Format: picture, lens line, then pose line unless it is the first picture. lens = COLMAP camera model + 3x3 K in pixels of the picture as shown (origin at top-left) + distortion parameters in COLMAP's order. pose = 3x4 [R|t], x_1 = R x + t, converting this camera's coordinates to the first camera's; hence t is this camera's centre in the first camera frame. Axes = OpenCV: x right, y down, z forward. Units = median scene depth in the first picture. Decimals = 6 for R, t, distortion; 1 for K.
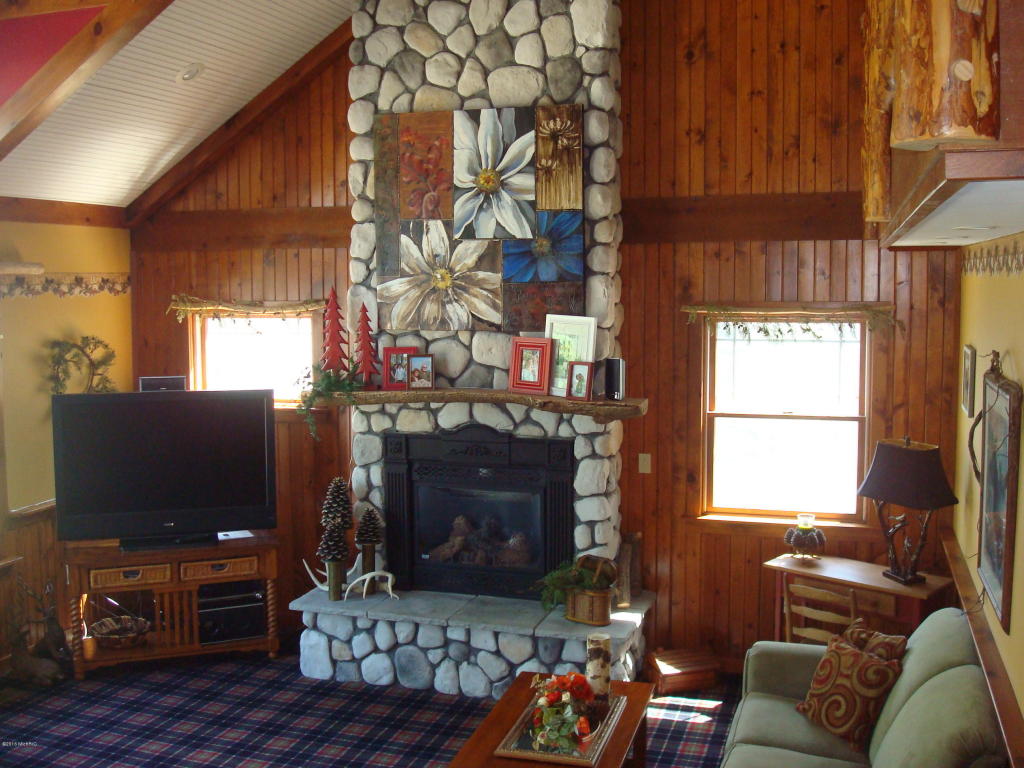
lens RADIAL K [[1086.3, 0, 514.4], [0, 1086.3, 382.7], [0, 0, 1]] dist [-0.100292, 0.000000]
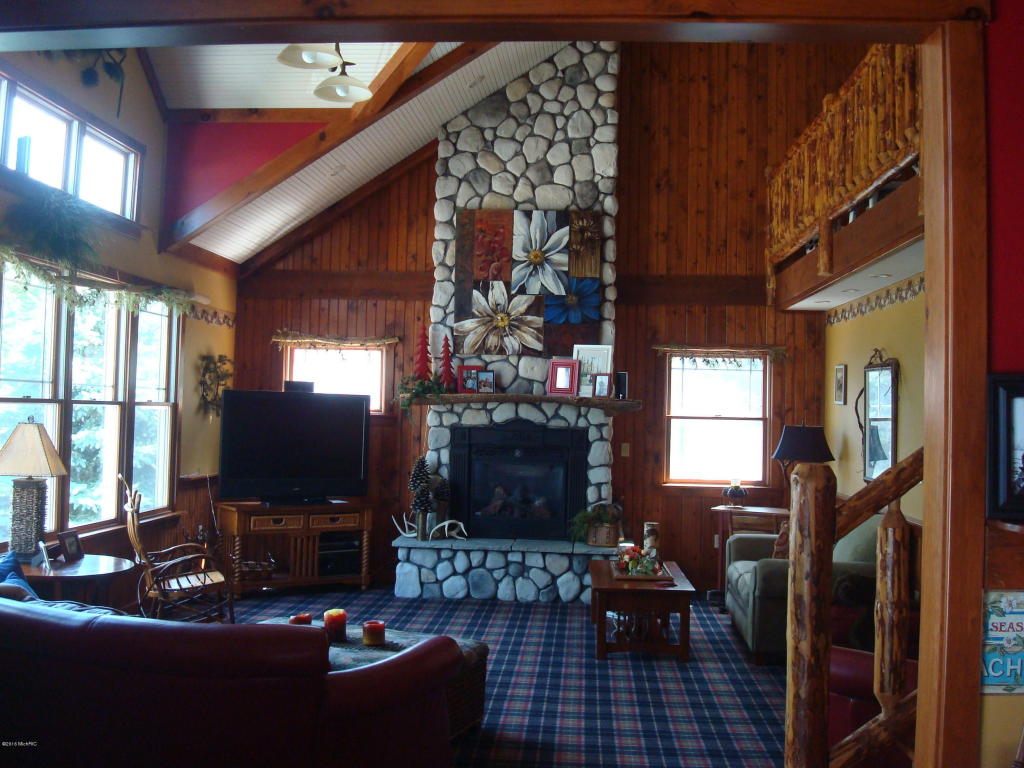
lens RADIAL K [[1086.3, 0, 509.9], [0, 1086.3, 381.3], [0, 0, 1]] dist [-0.100292, 0.000000]
pose [[0.972577, 0.033293, 0.230185, -0.398016], [-0.005717, 0.992824, -0.119445, 0.166833], [-0.232509, 0.114853, 0.965789, -0.438080]]
